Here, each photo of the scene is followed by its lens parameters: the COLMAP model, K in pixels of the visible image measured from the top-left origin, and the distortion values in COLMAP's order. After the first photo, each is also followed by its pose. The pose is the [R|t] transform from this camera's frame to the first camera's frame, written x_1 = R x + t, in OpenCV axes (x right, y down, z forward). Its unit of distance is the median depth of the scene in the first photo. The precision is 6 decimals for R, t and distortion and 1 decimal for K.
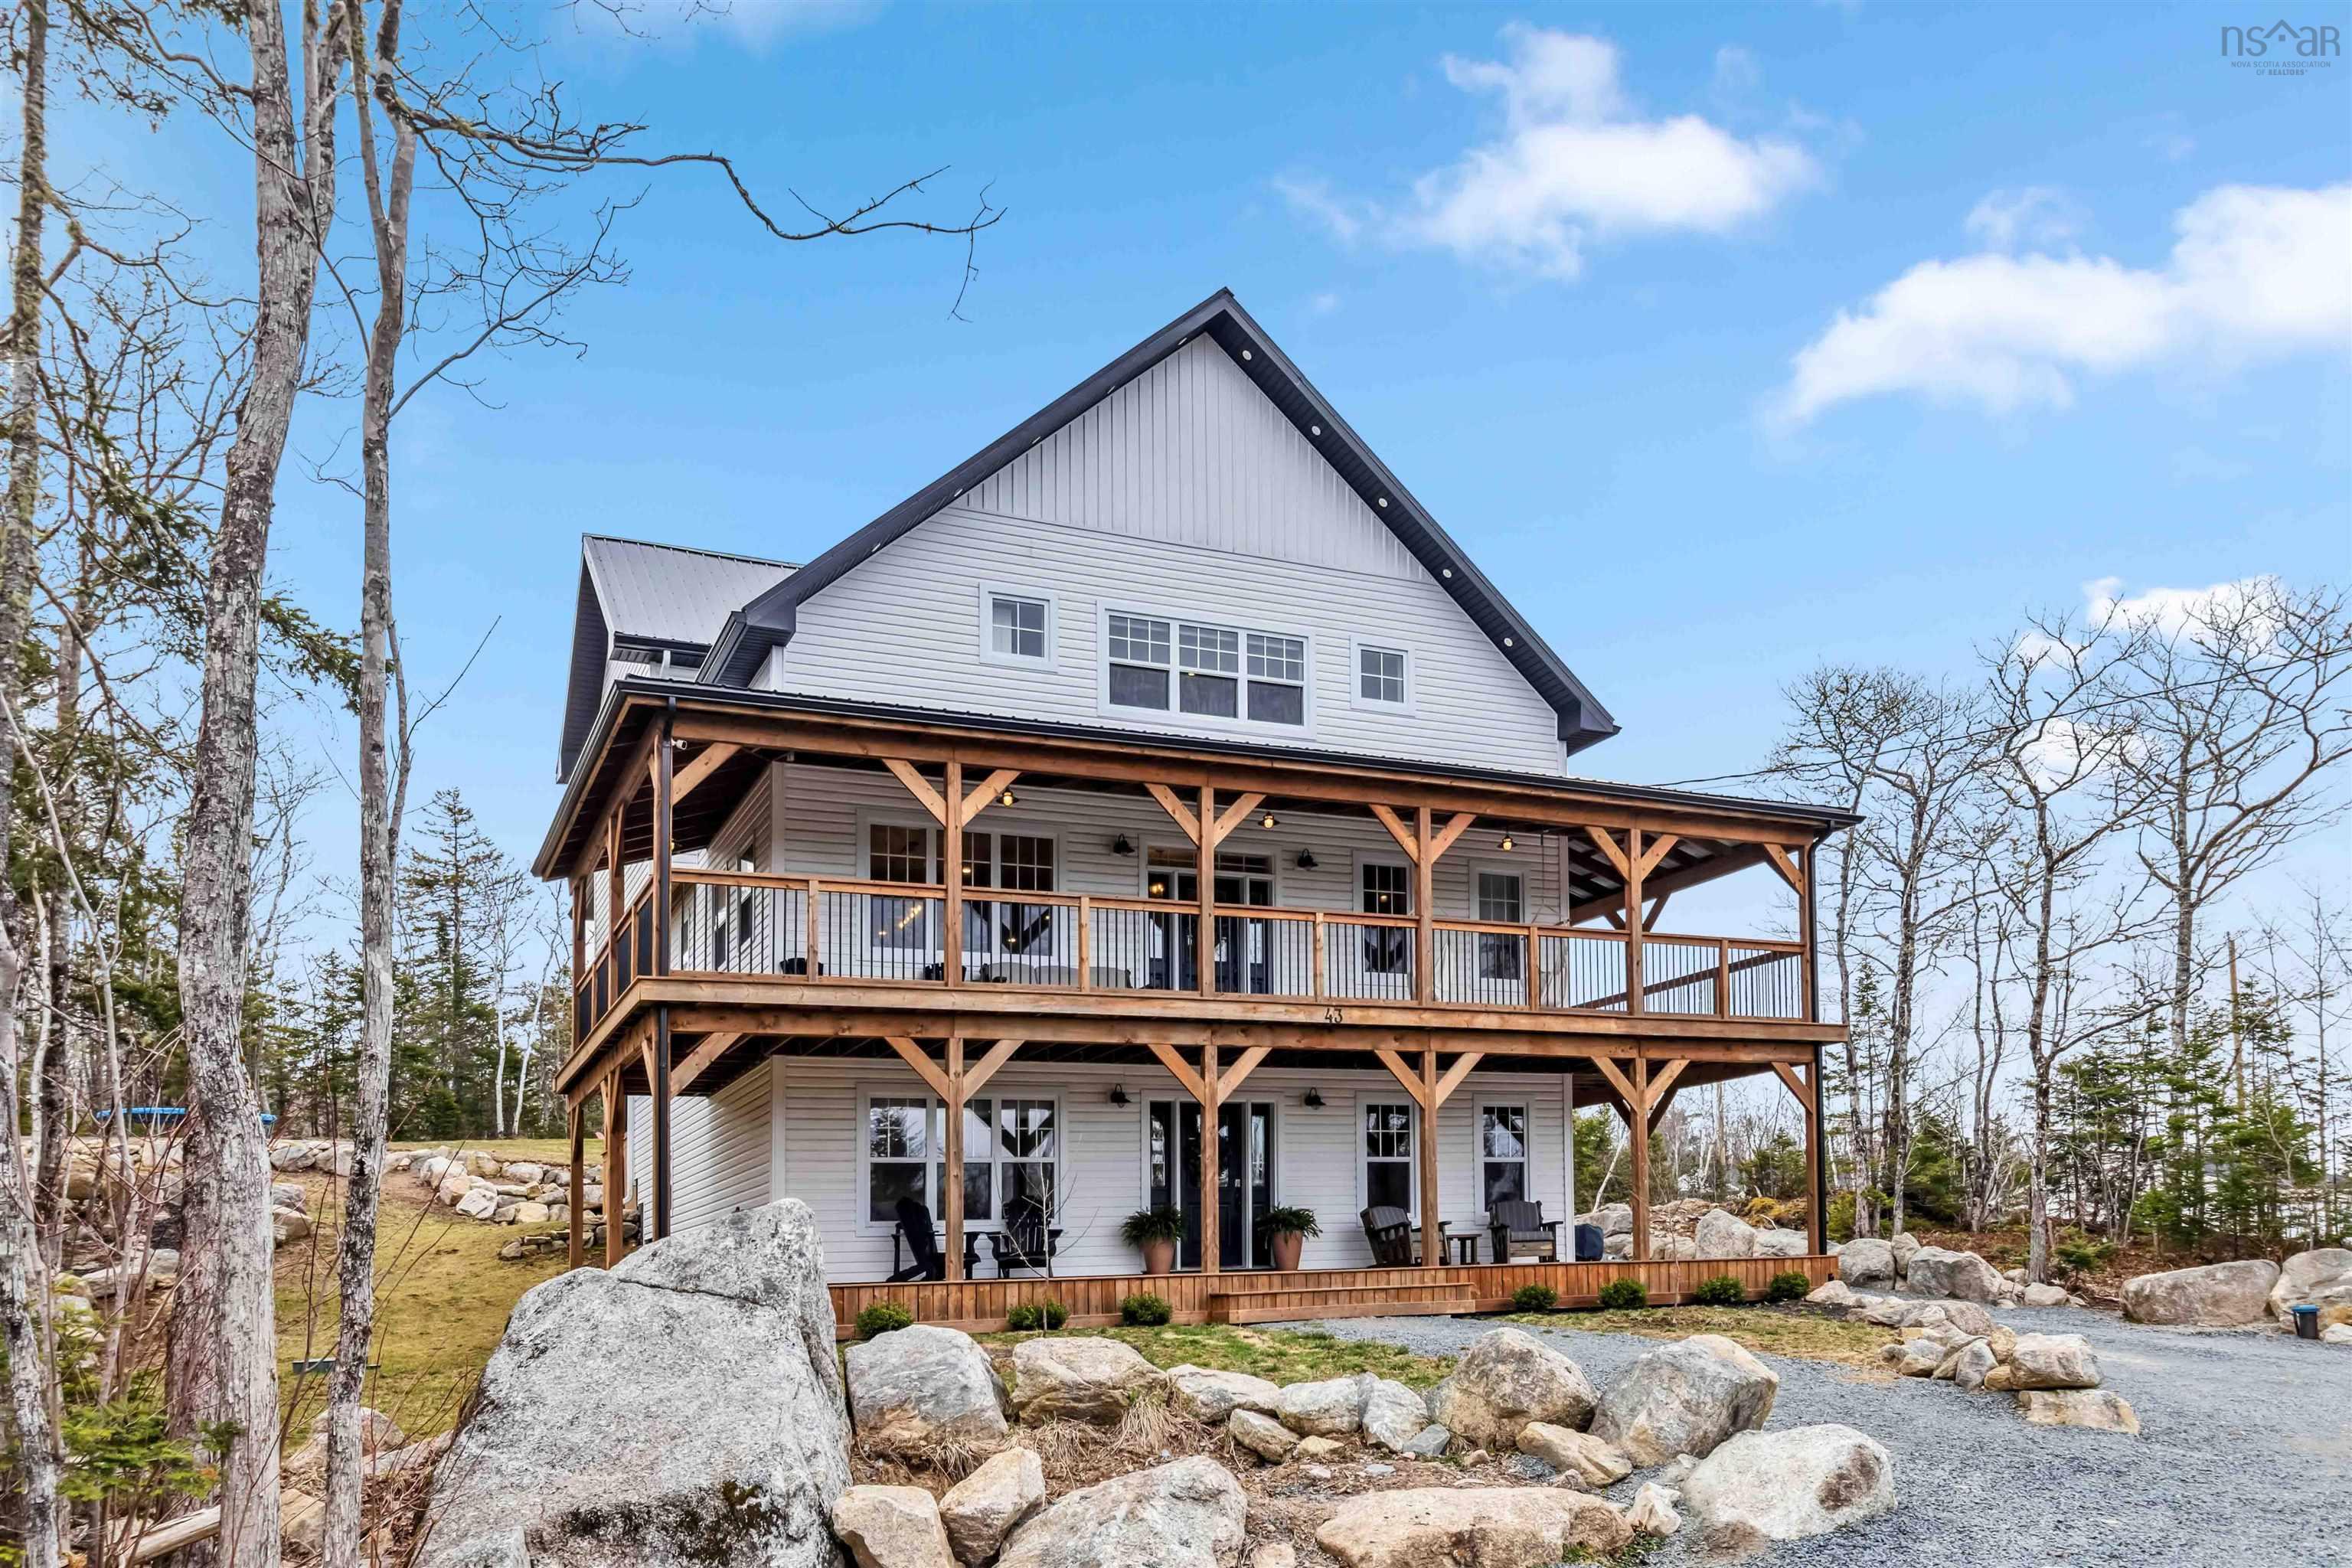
lens RADIAL K [[1833.7, 0, 1176.0], [0, 1833.7, 784.0], [0, 0, 1]] dist [-0.005564, -0.009979]
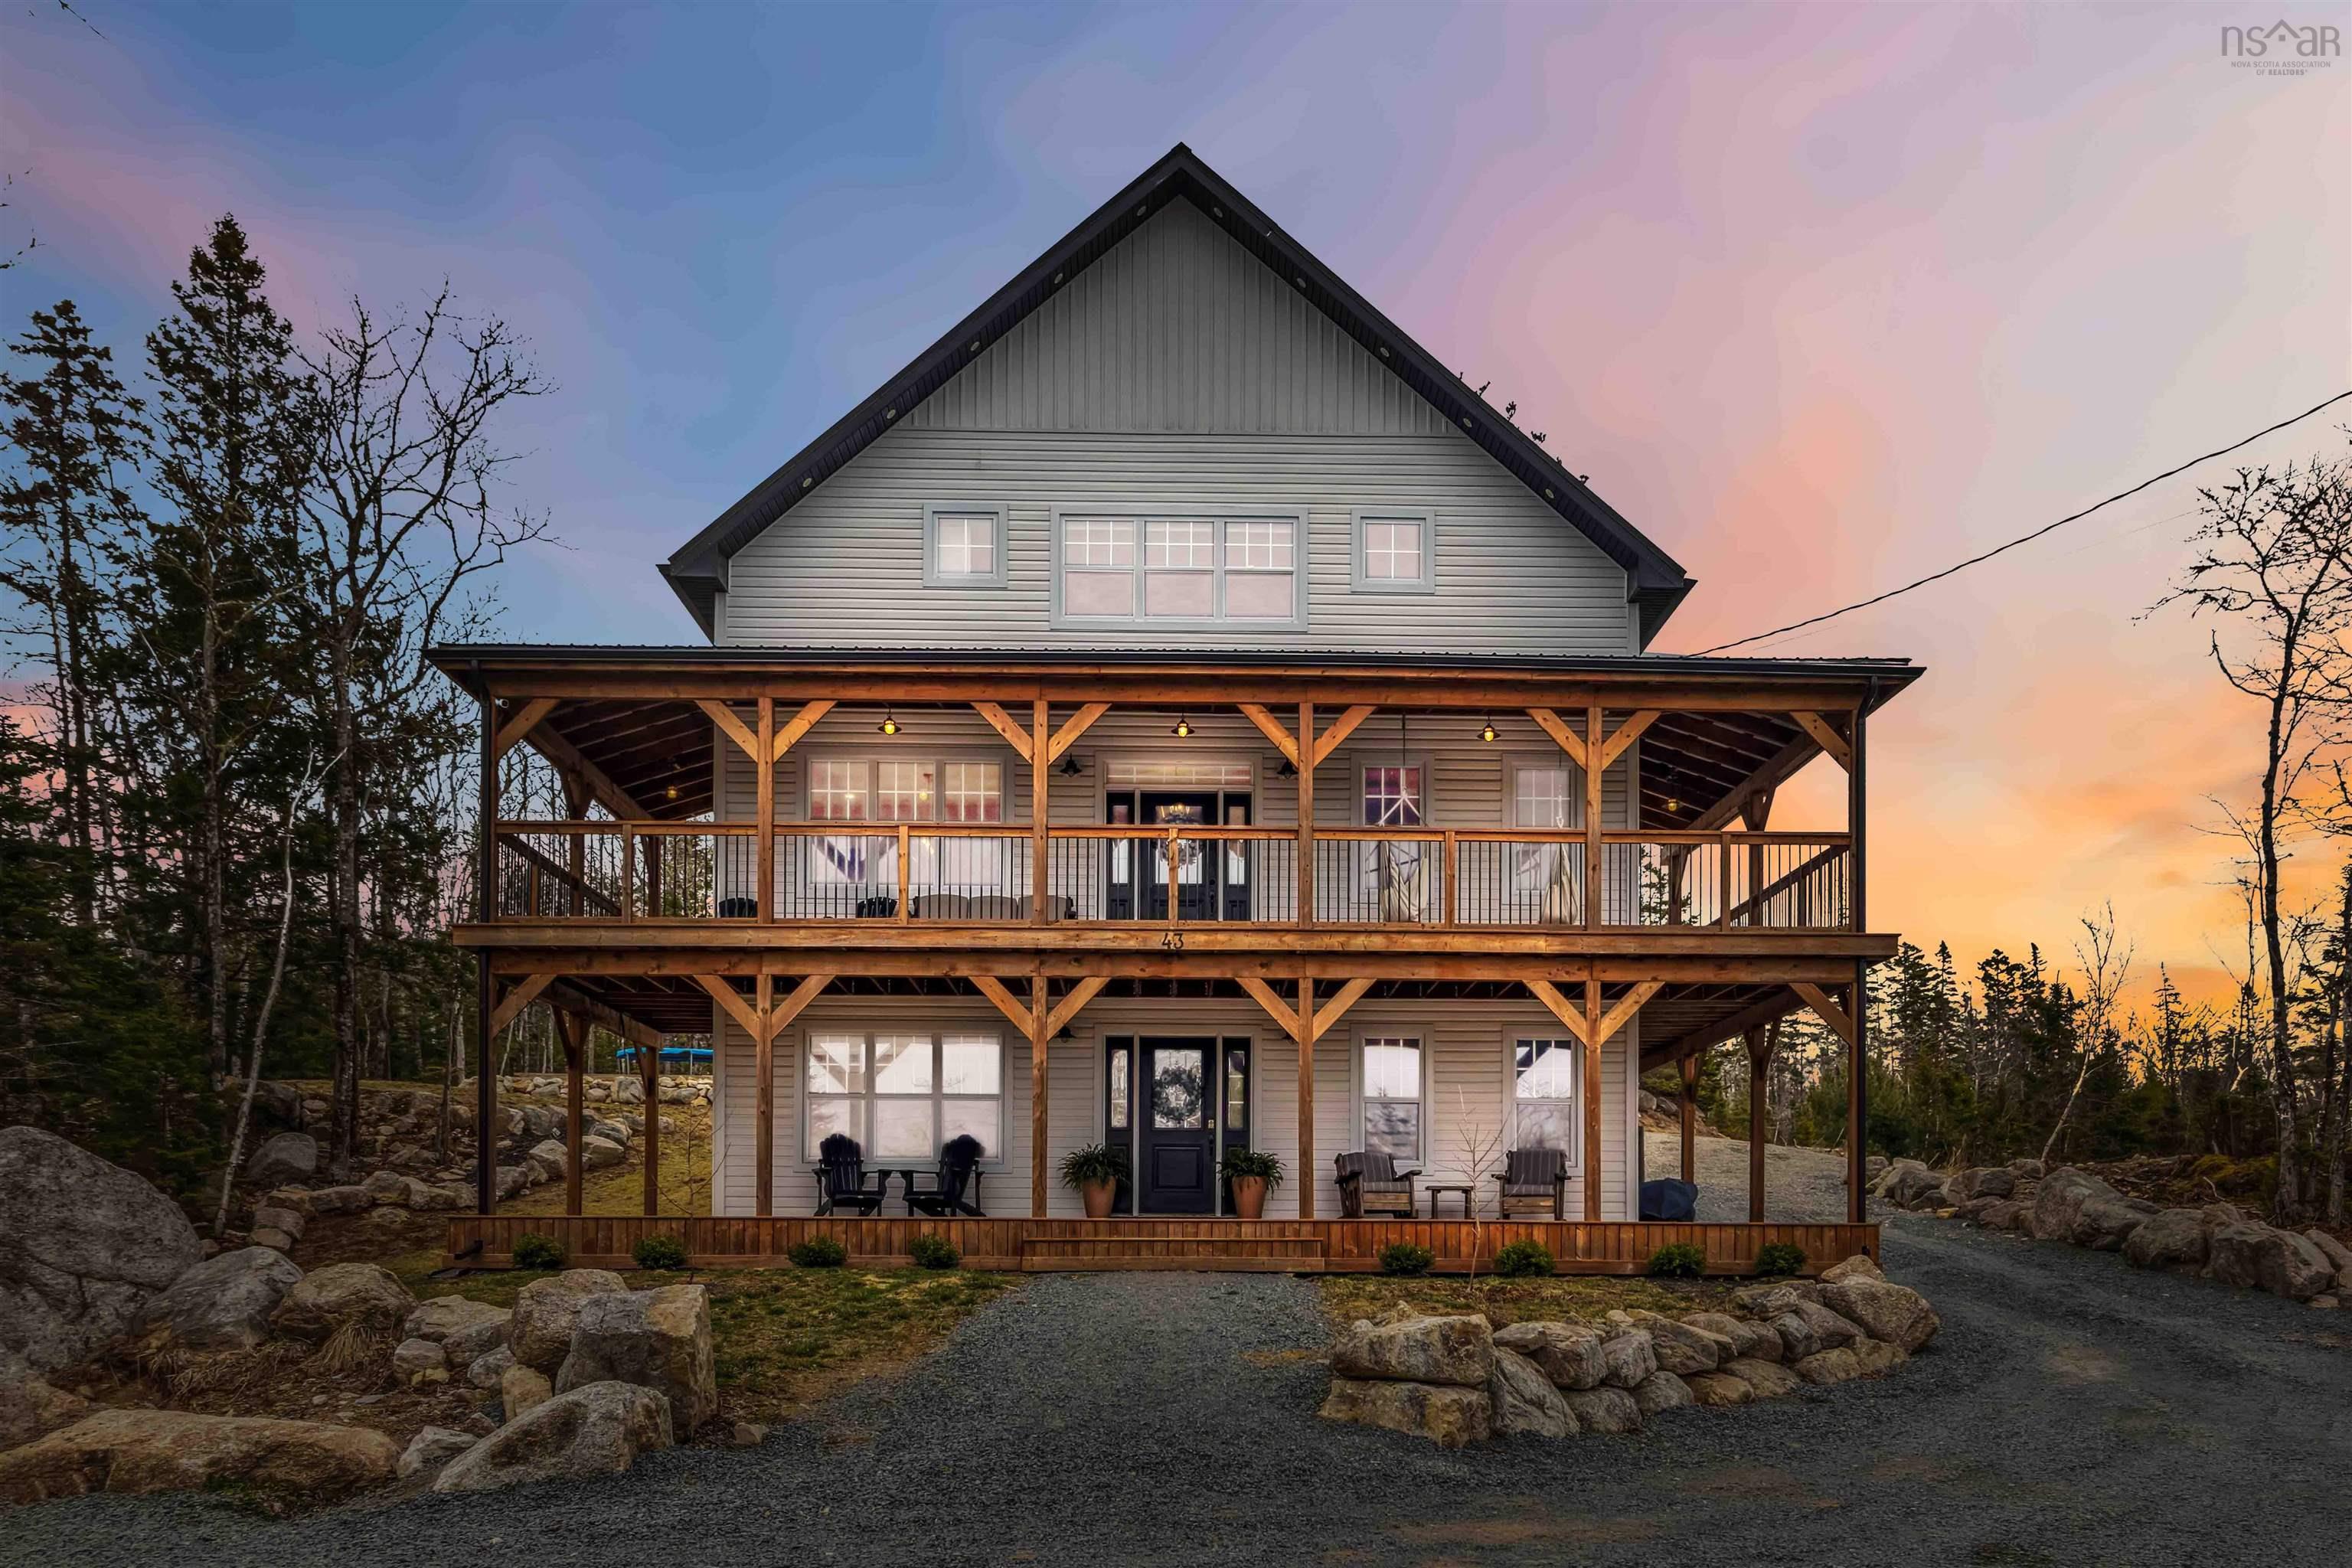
lens RADIAL K [[1942.4, 0, 1176.1], [0, 1942.4, 778.1], [0, 0, 1]] dist [-0.008658, 0.005367]
pose [[0.906287, -0.064271, -0.417747, 0.469531], [0.077439, 0.996890, 0.014627, 0.030312], [0.415508, -0.045606, 0.908446, 0.123849]]
